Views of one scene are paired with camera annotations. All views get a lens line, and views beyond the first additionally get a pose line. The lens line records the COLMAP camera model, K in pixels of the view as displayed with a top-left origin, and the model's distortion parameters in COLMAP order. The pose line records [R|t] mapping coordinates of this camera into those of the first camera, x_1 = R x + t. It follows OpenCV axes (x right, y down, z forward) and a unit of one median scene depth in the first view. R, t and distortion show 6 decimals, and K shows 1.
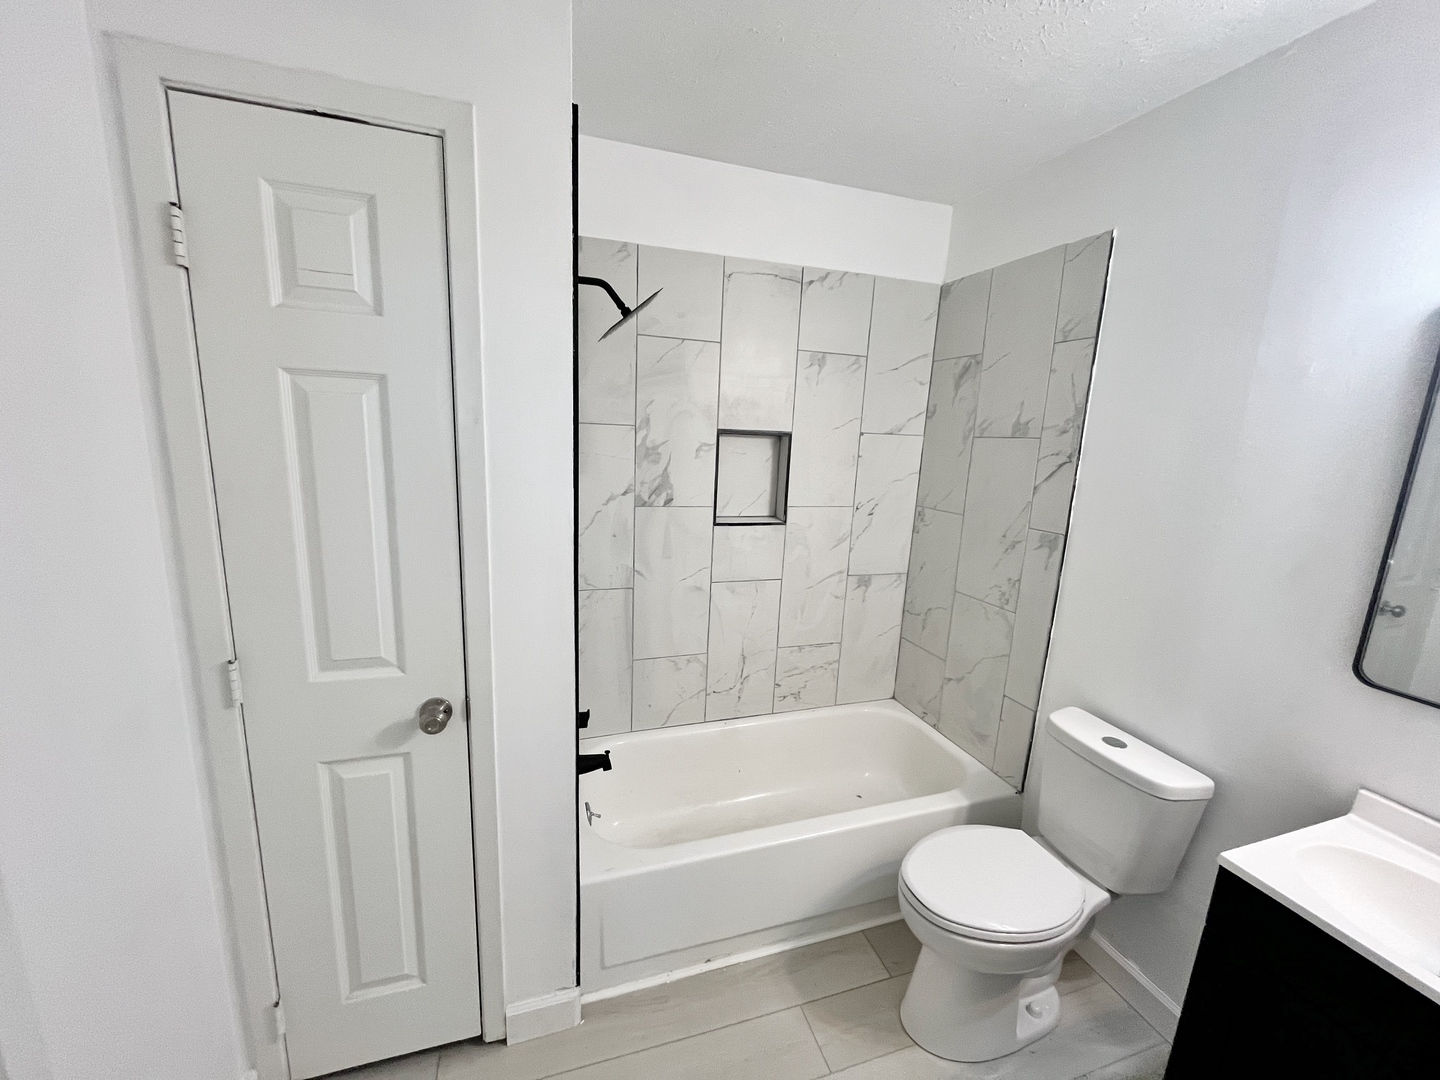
lens RADIAL K [[578.9, 0, 720.6], [0, 578.9, 541.3], [0, 0, 1]] dist [-0.002649, -0.000621]
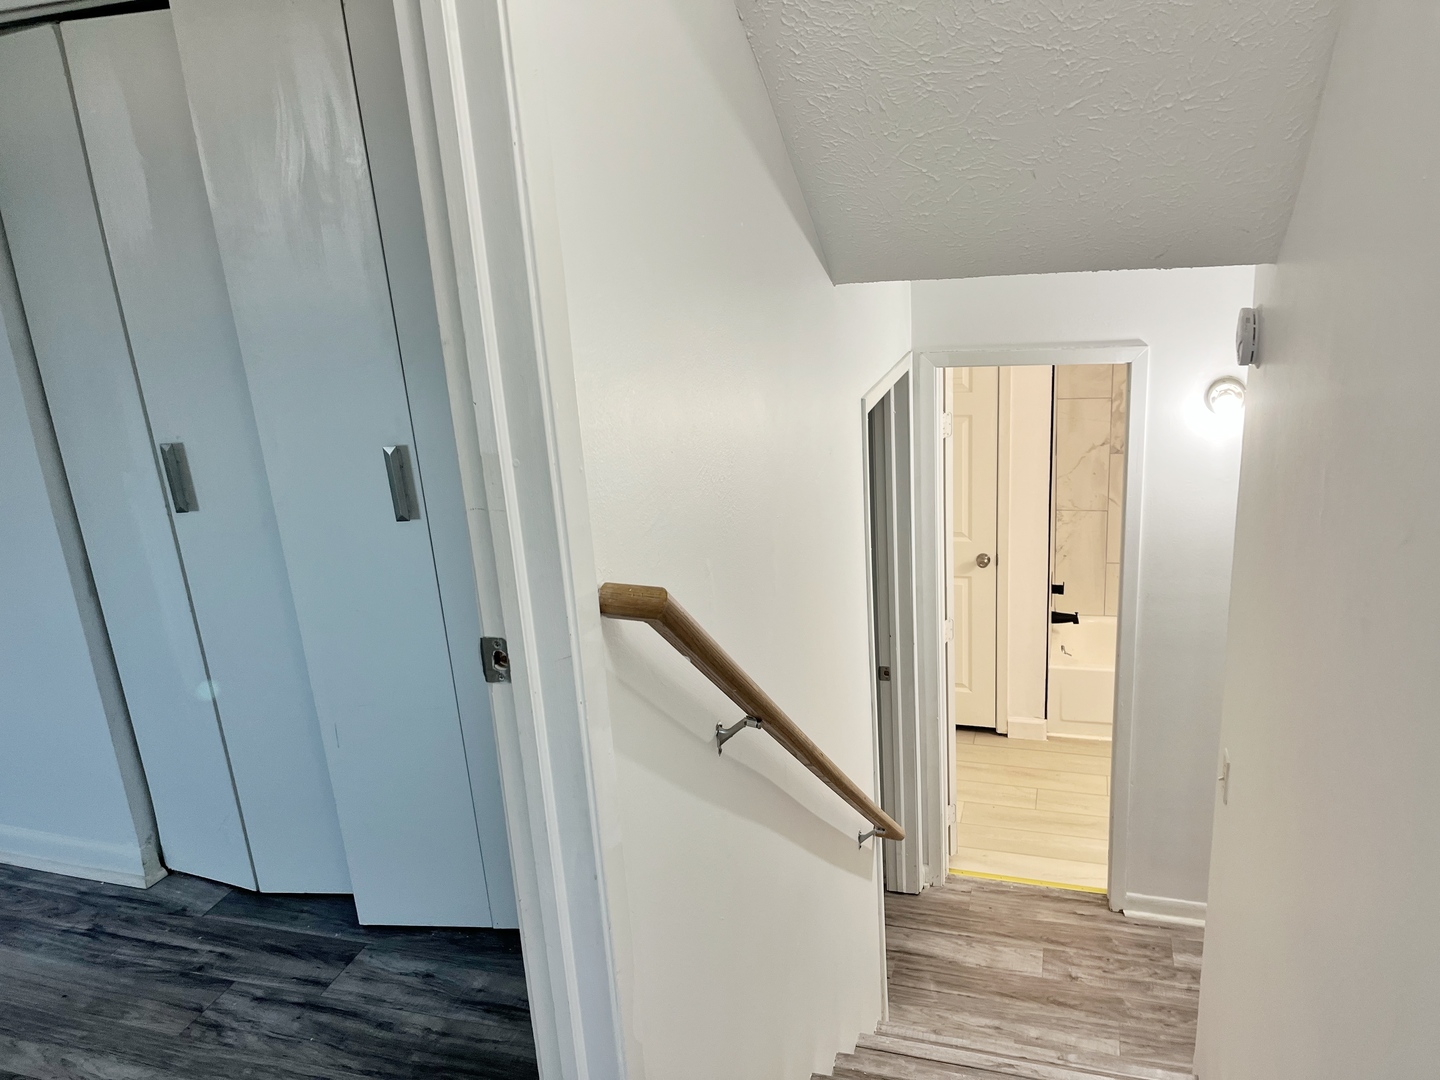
lens RADIAL K [[1091.5, 0, 697.2], [0, 1091.5, 538.7], [0, 0, 1]] dist [0.029903, -0.007484]
pose [[0.794867, 0.077428, -0.601824, 0.671825], [-0.010912, 0.993489, 0.113406, -0.144613], [0.606686, -0.083576, 0.790536, -1.732747]]
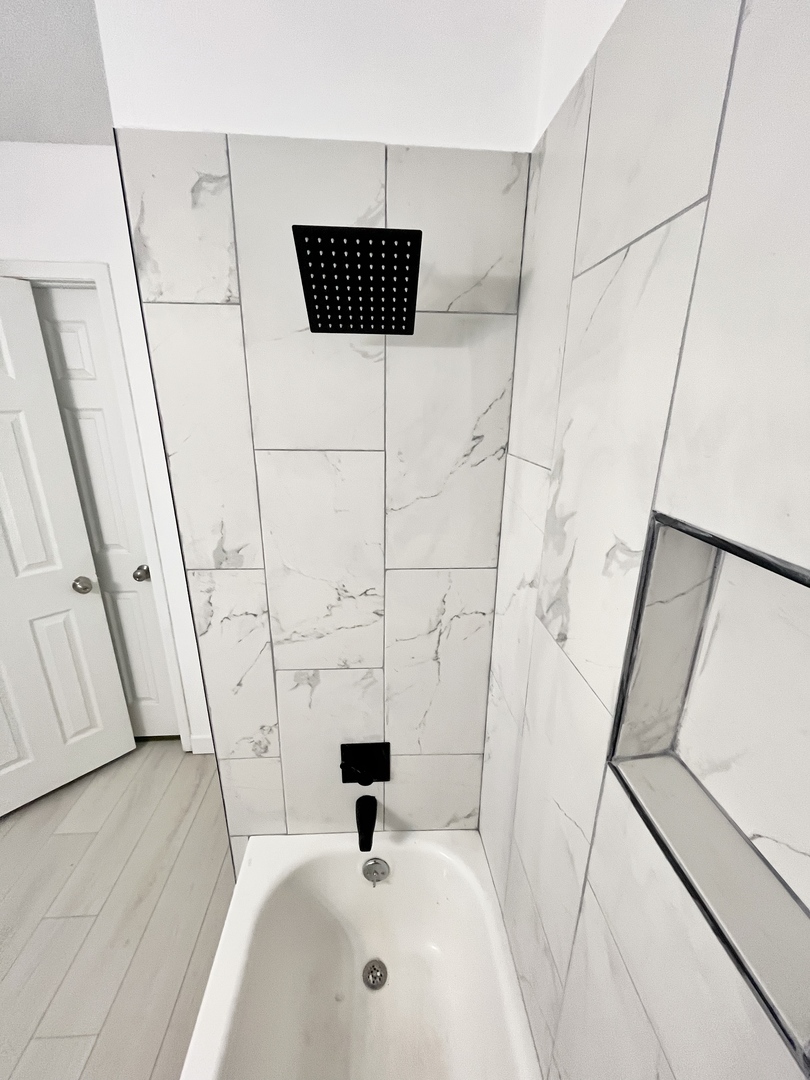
lens RADIAL K [[434.2, 0, 404.3], [0, 434.2, 539.9], [0, 0, 1]] dist [-0.002649, -0.000621]
pose [[-0.253239, 0.250772, -0.934336, 0.252476], [-0.210721, 0.928328, 0.306273, -0.224318], [0.944175, 0.274445, -0.182246, 0.926208]]
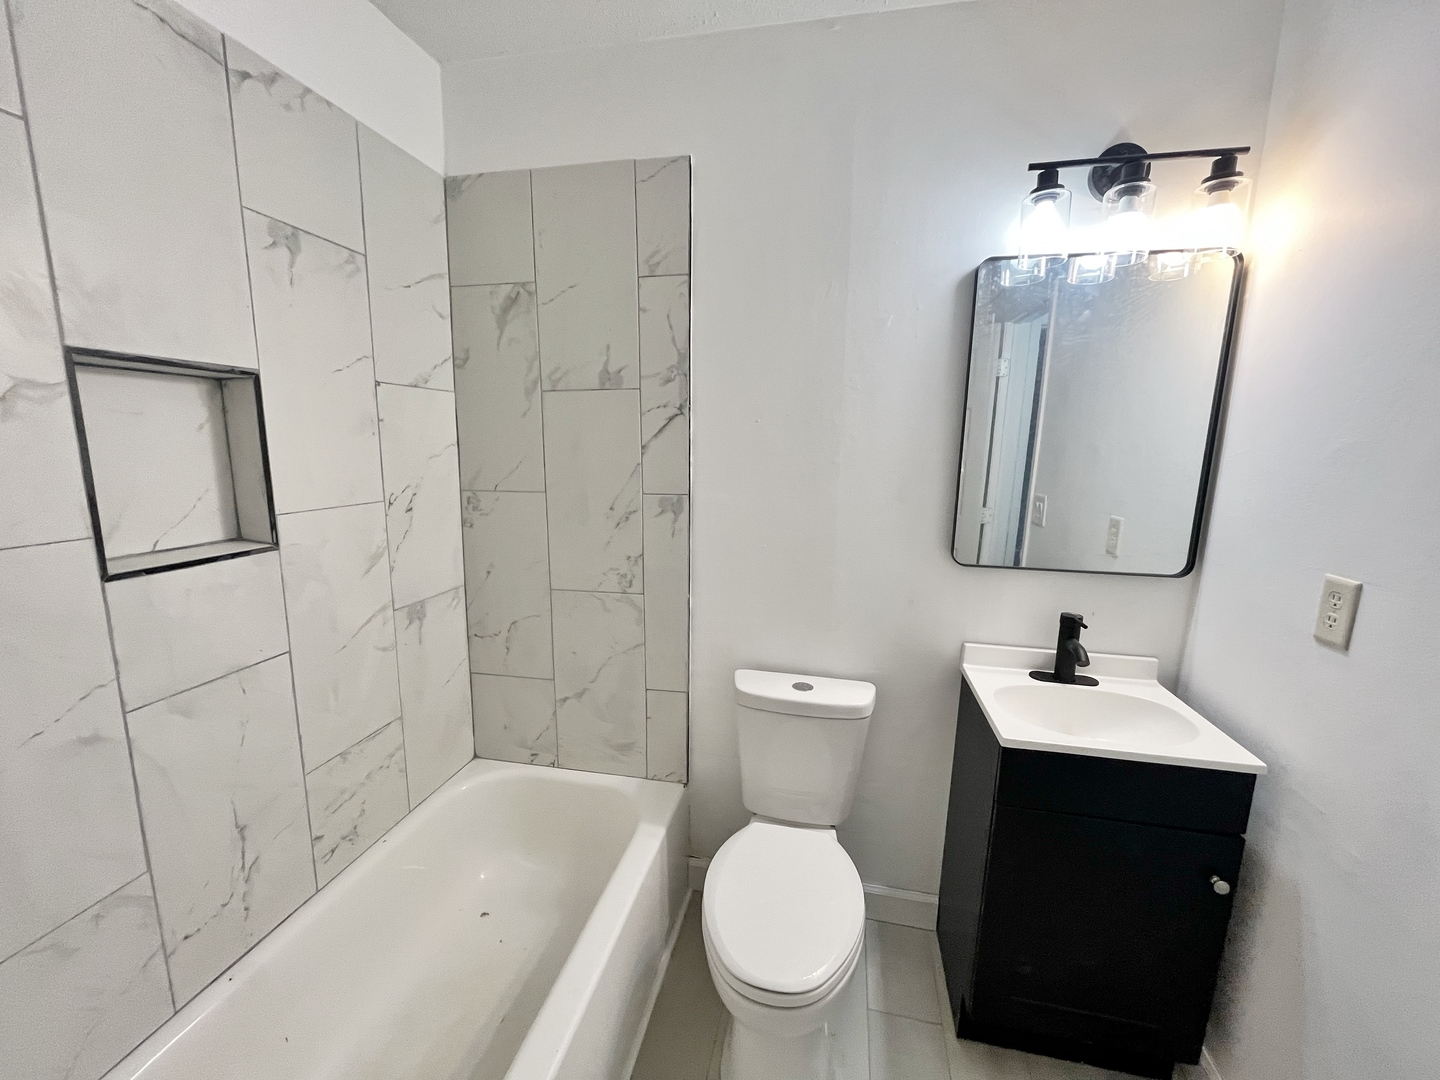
lens RADIAL K [[578.7, 0, 719.9], [0, 578.7, 541.9], [0, 0, 1]] dist [-0.003090, -0.000443]
pose [[0.498925, -0.182623, 0.847185, -0.143096], [0.175070, 0.978631, 0.107856, -0.023520], [-0.848778, 0.094504, 0.520235, 0.417099]]
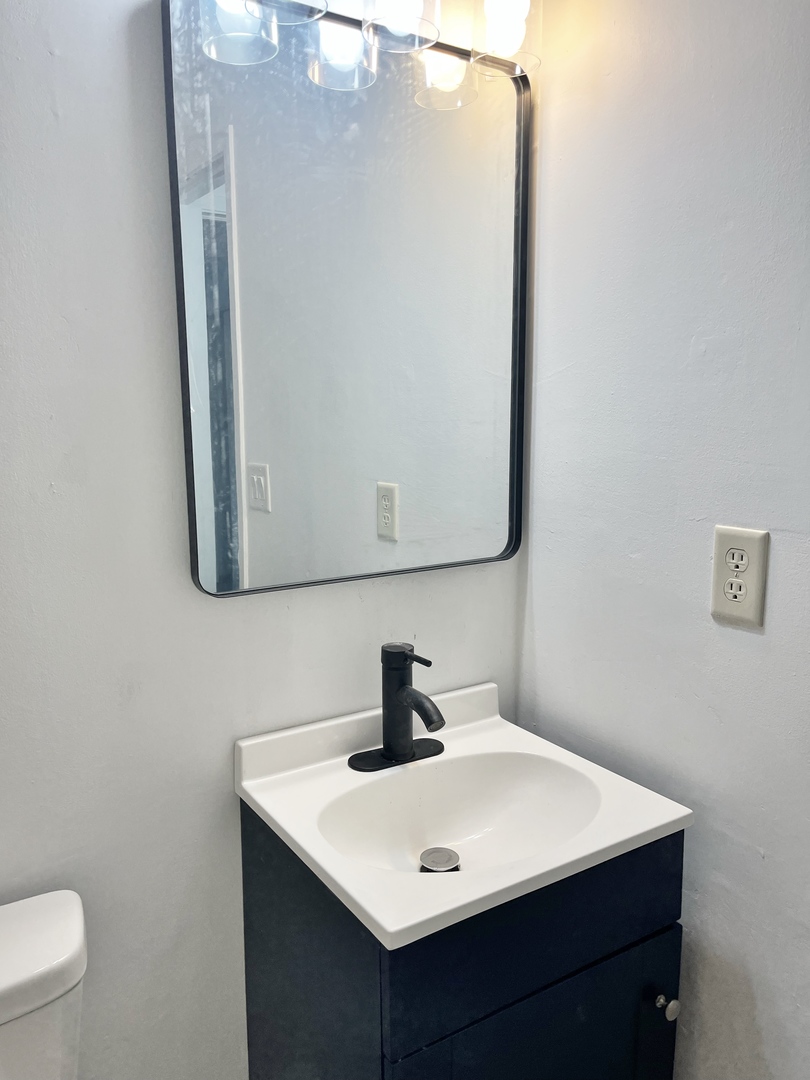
lens RADIAL K [[815.8, 0, 405.3], [0, 815.8, 545.3], [0, 0, 1]] dist [0.079640, -0.102756]
pose [[-0.248448, -0.191570, 0.949513, 0.090473], [0.185386, 0.952724, 0.240725, 0.001494], [-0.950740, 0.235834, -0.201188, 0.520450]]
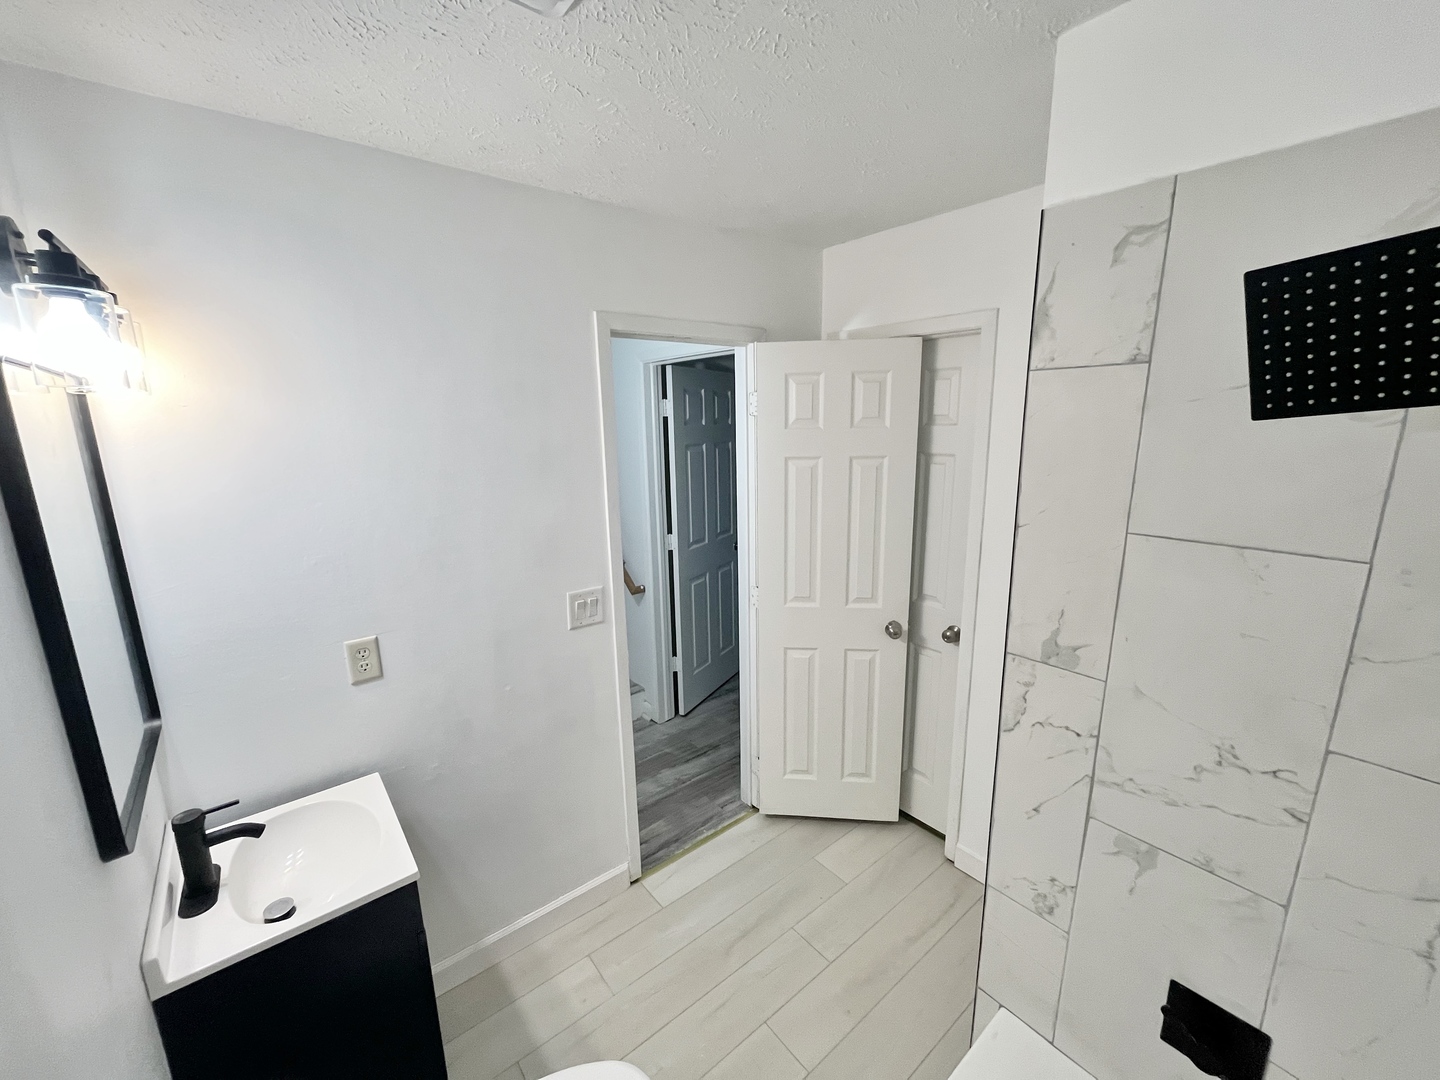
lens RADIAL K [[578.9, 0, 720.6], [0, 578.9, 541.3], [0, 0, 1]] dist [-0.002649, -0.000621]
pose [[-0.933051, 0.046718, -0.356697, 0.334257], [-0.095115, 0.924211, 0.369848, -0.281055], [0.346942, 0.379014, -0.857893, 0.968308]]
